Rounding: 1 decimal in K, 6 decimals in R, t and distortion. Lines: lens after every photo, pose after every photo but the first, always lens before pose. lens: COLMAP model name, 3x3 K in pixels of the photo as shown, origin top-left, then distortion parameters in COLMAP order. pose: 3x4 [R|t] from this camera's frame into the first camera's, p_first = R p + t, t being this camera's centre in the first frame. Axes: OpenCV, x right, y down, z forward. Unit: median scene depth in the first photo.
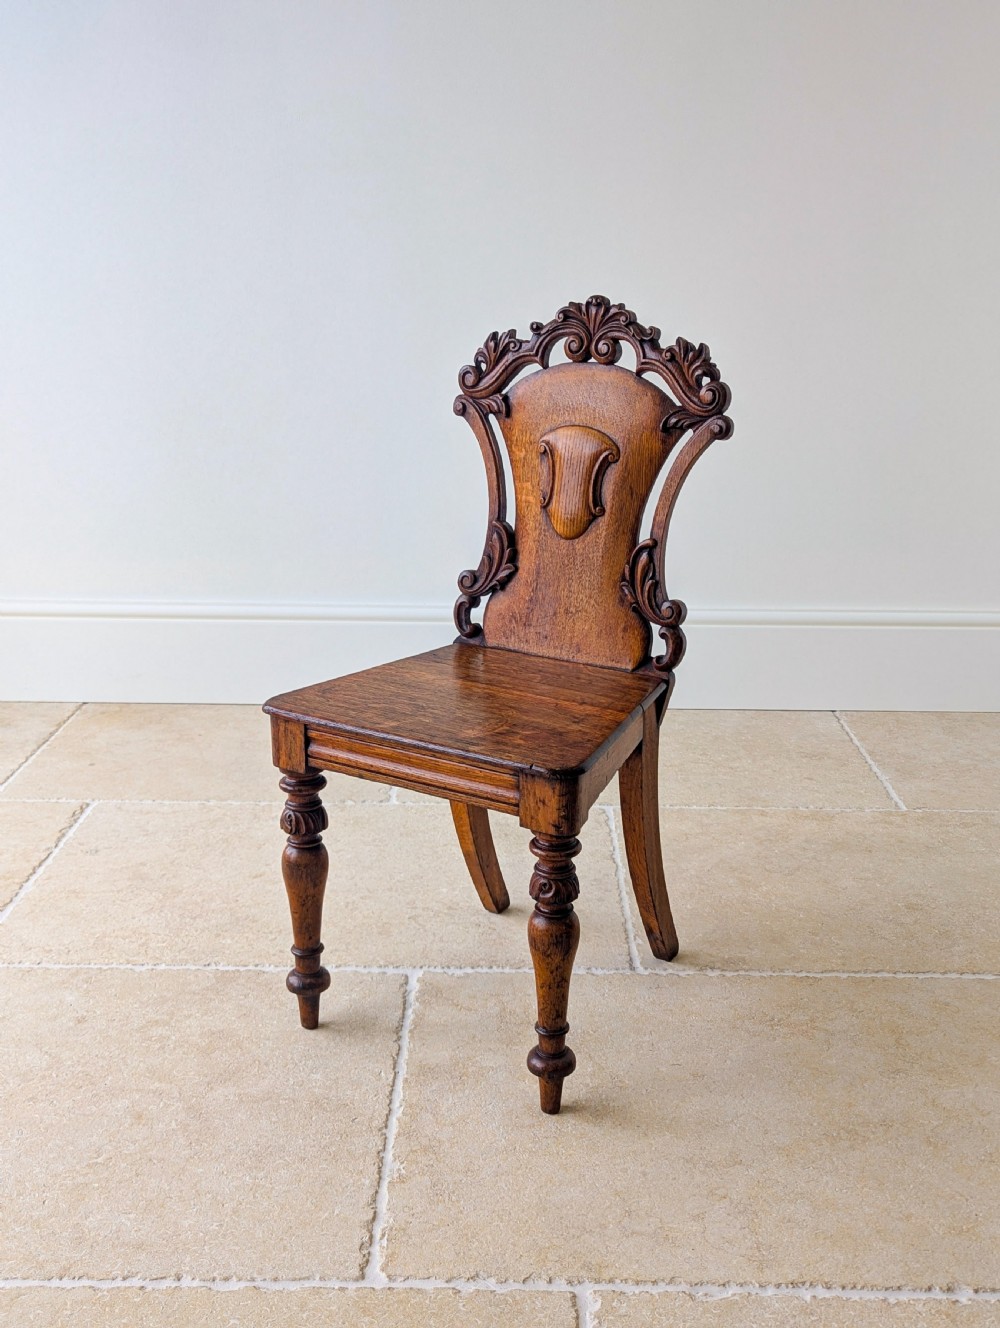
lens RADIAL K [[1416.0, 0, 502.1], [0, 1416.0, 665.0], [0, 0, 1]] dist [0.099359, -0.040789]
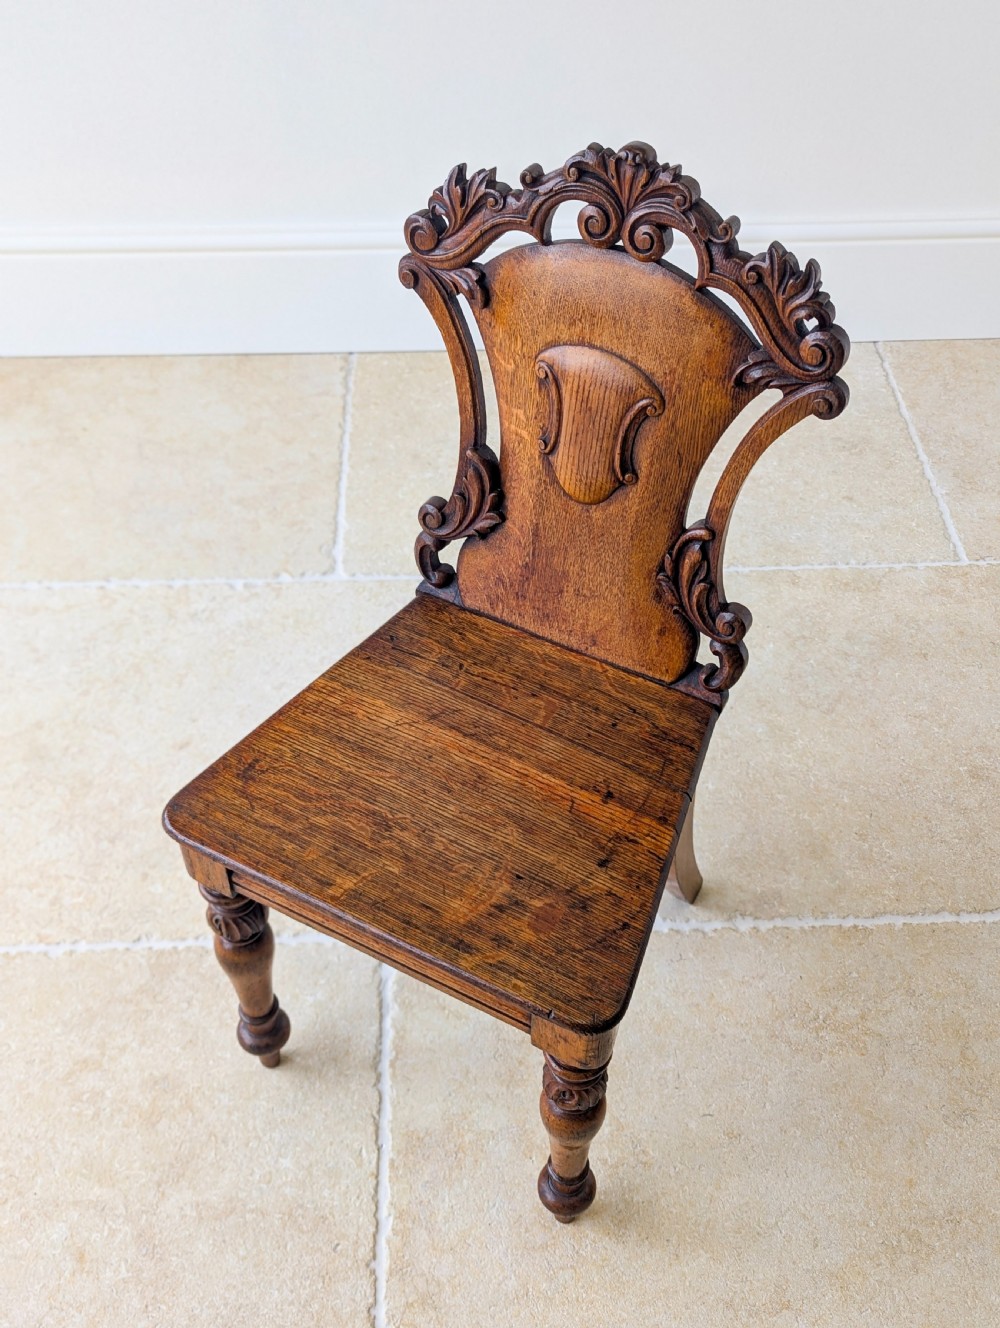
lens RADIAL K [[1423.0, 0, 501.2], [0, 1423.0, 658.5], [0, 0, 1]] dist [0.089536, -0.115468]
pose [[0.998800, -0.039431, 0.029037, -0.014714], [0.020246, 0.872431, 0.488318, -0.365262], [-0.044588, -0.487144, 0.872182, 0.377170]]
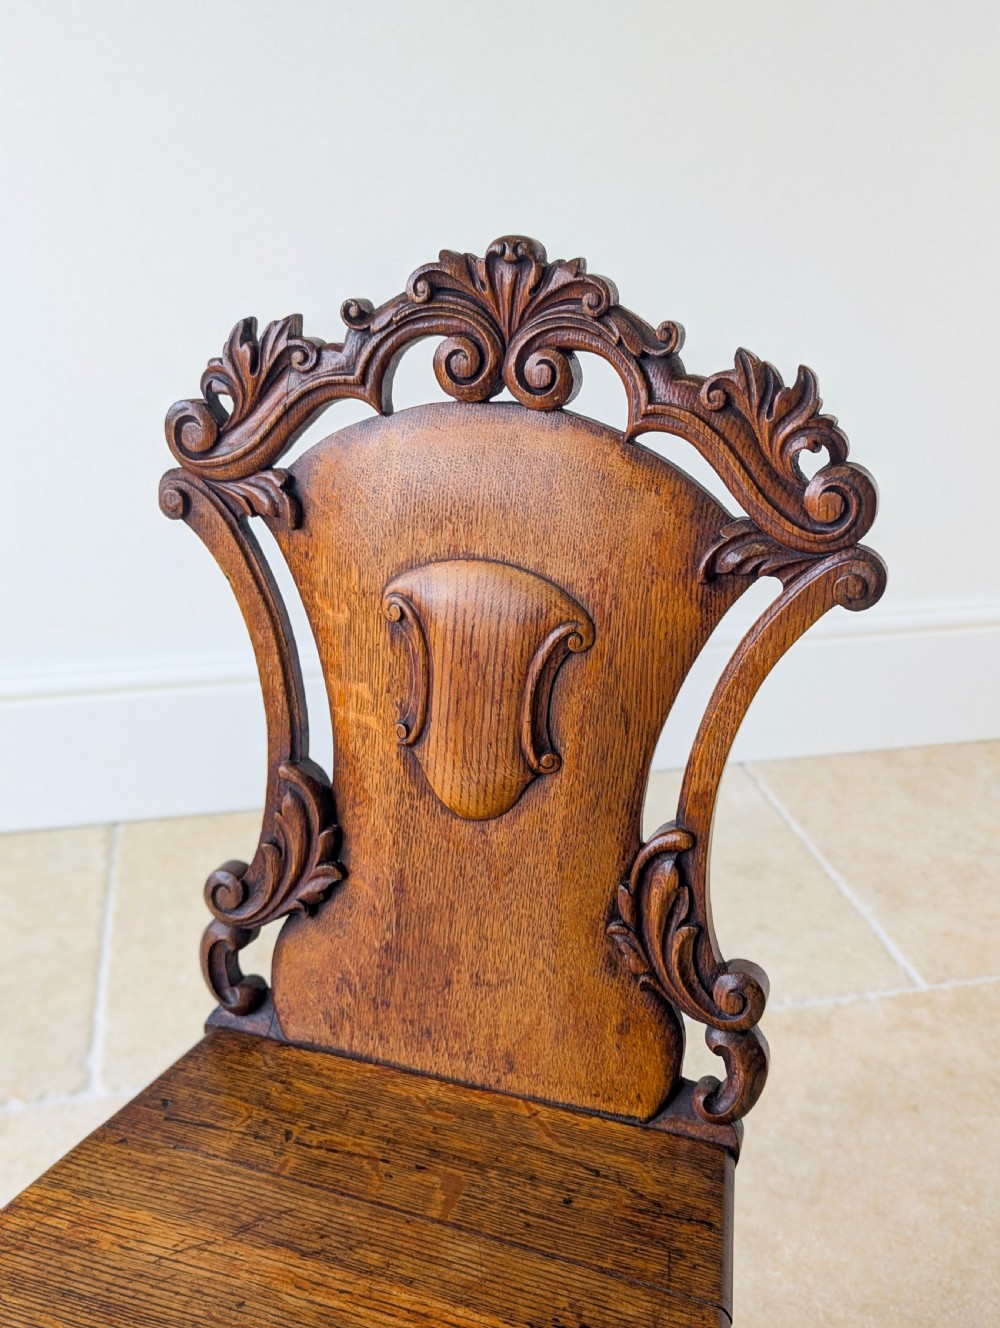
lens RADIAL K [[1438.7, 0, 528.3], [0, 1438.7, 659.8], [0, 0, 1]] dist [0.081820, -0.118904]
pose [[0.973577, -0.085823, 0.211620, -0.024063], [0.060533, 0.990531, 0.123223, -0.191932], [-0.220192, -0.107157, 0.969553, 0.597385]]
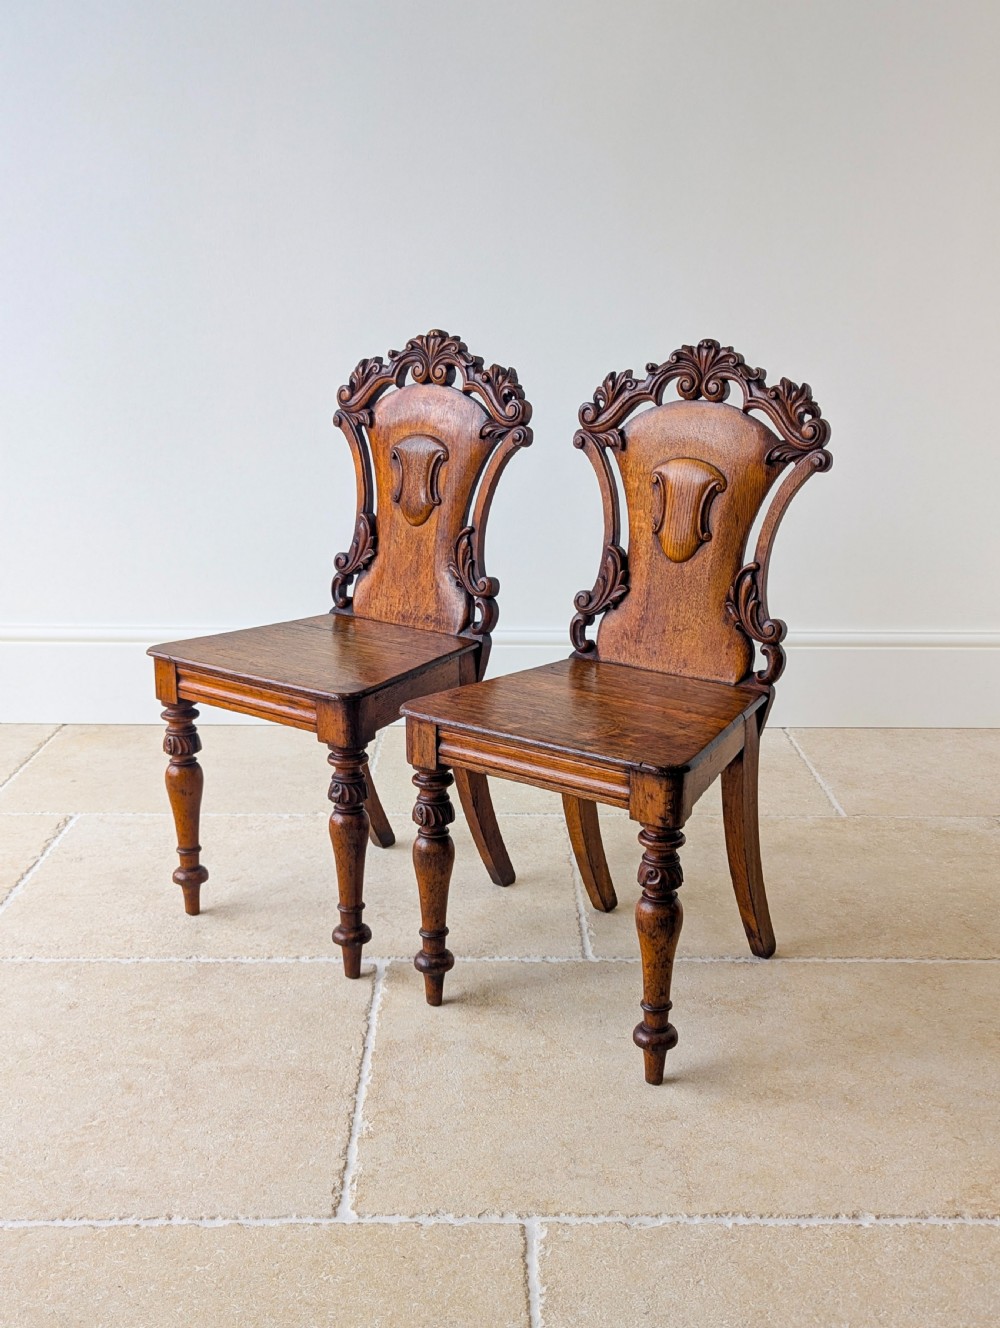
lens RADIAL K [[1450.3, 0, 506.1], [0, 1450.3, 682.4], [0, 0, 1]] dist [0.097654, -0.022477]
pose [[0.997566, 0.015956, -0.067871, -0.007309], [-0.016816, 0.999785, -0.012110, 0.019125], [0.067663, 0.013222, 0.997621, -0.120104]]
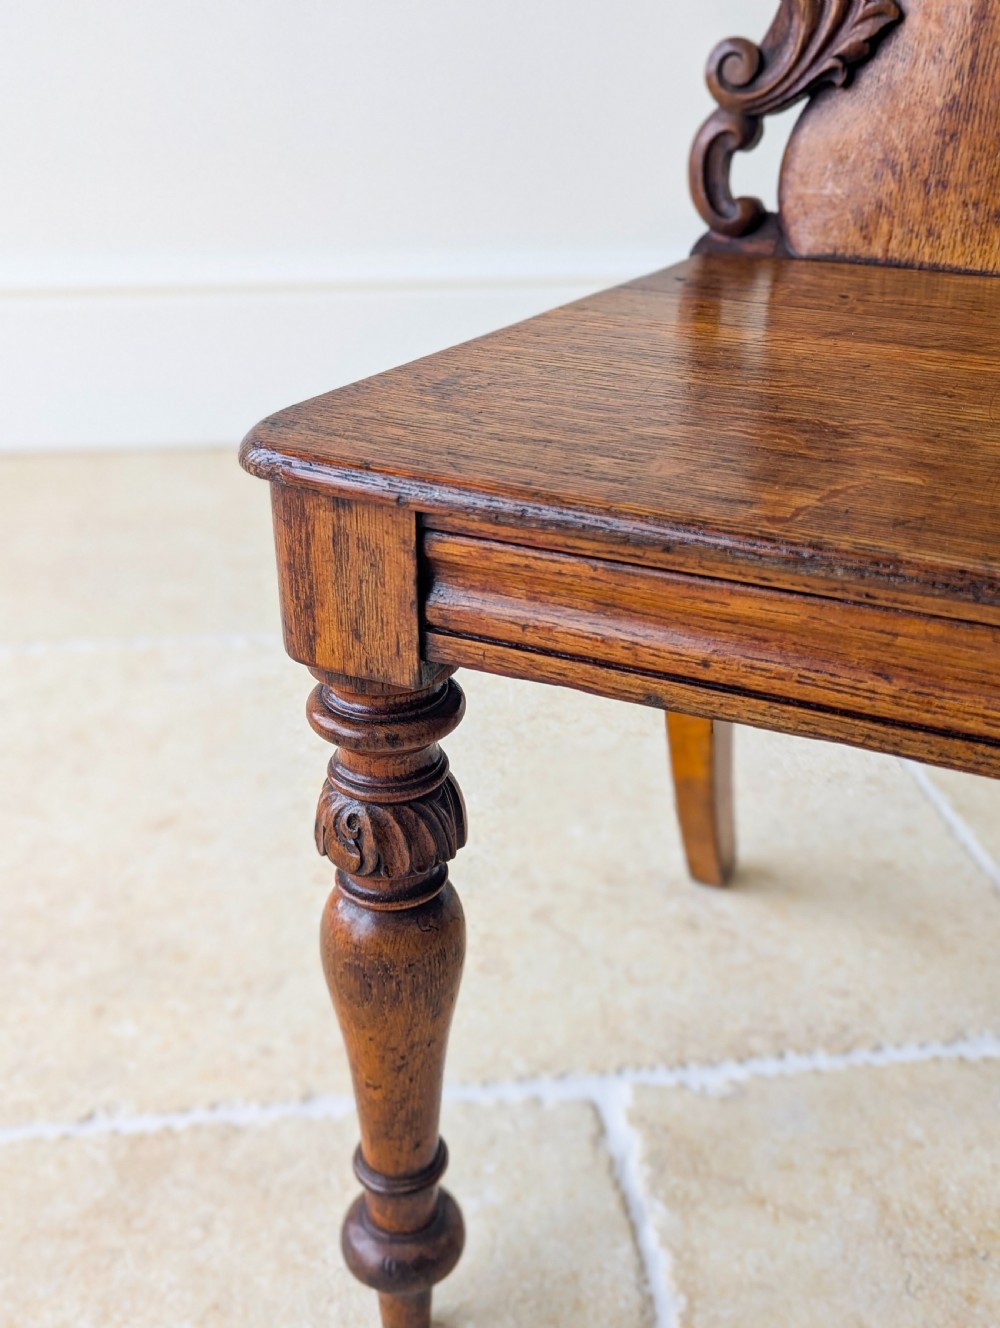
lens RADIAL K [[1453.0, 0, 513.8], [0, 1453.0, 649.5], [0, 0, 1]] dist [0.048494, -0.028597]
pose [[0.989995, -0.063901, 0.125806, -0.144686], [0.040928, 0.983292, 0.177373, 0.017513], [-0.135039, -0.170450, 0.976069, 0.668807]]
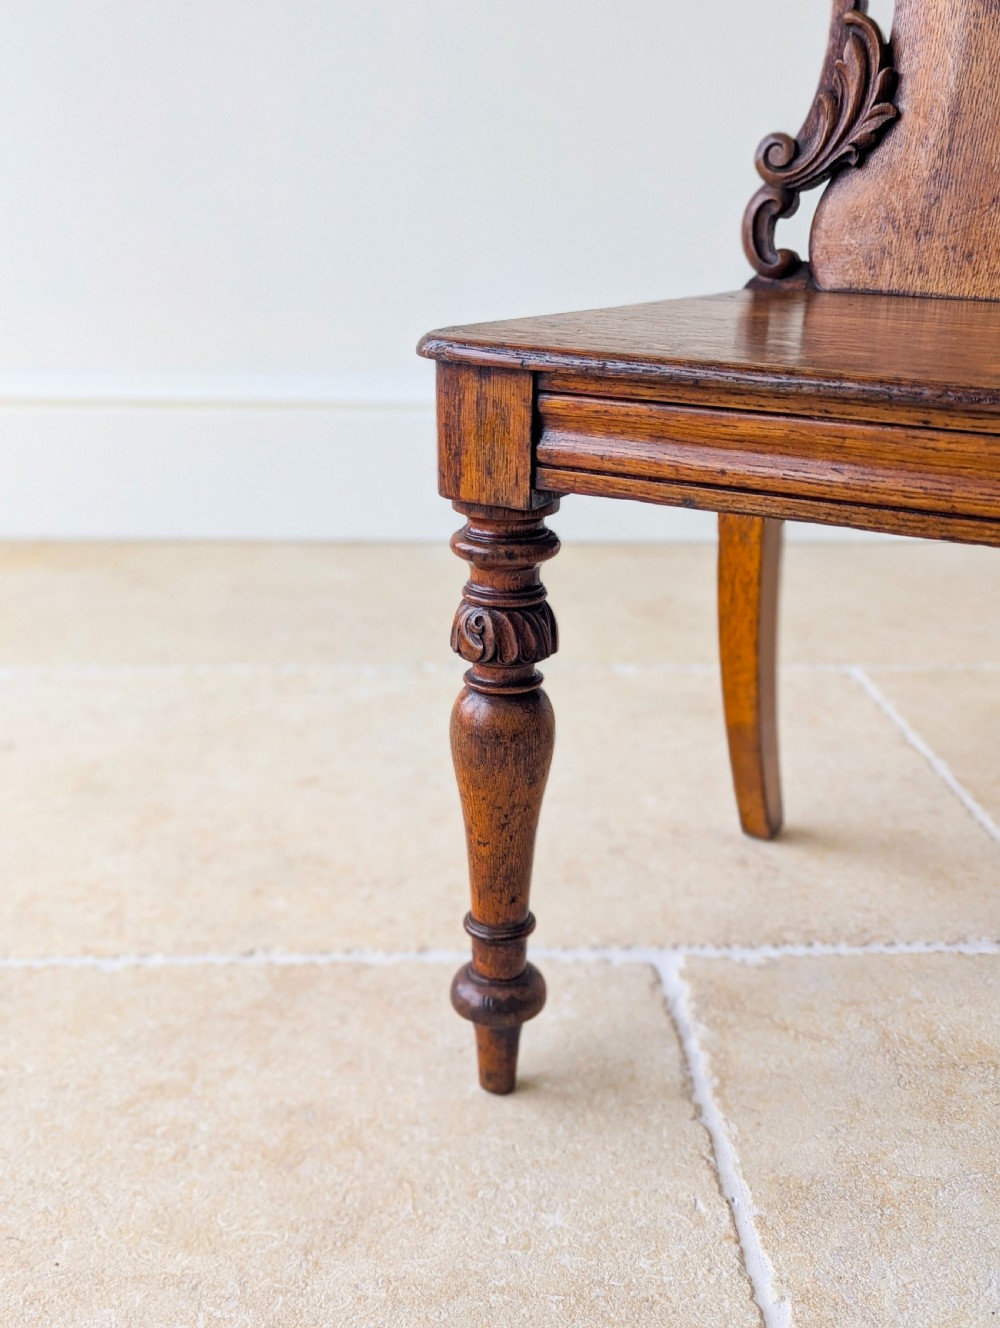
lens RADIAL K [[1438.7, 0, 528.3], [0, 1438.7, 659.8], [0, 0, 1]] dist [0.081820, -0.118904]
pose [[0.997243, -0.015160, 0.072639, -0.158008], [0.011719, 0.998799, 0.047573, 0.093306], [-0.073273, -0.046590, 0.996223, 0.543001]]
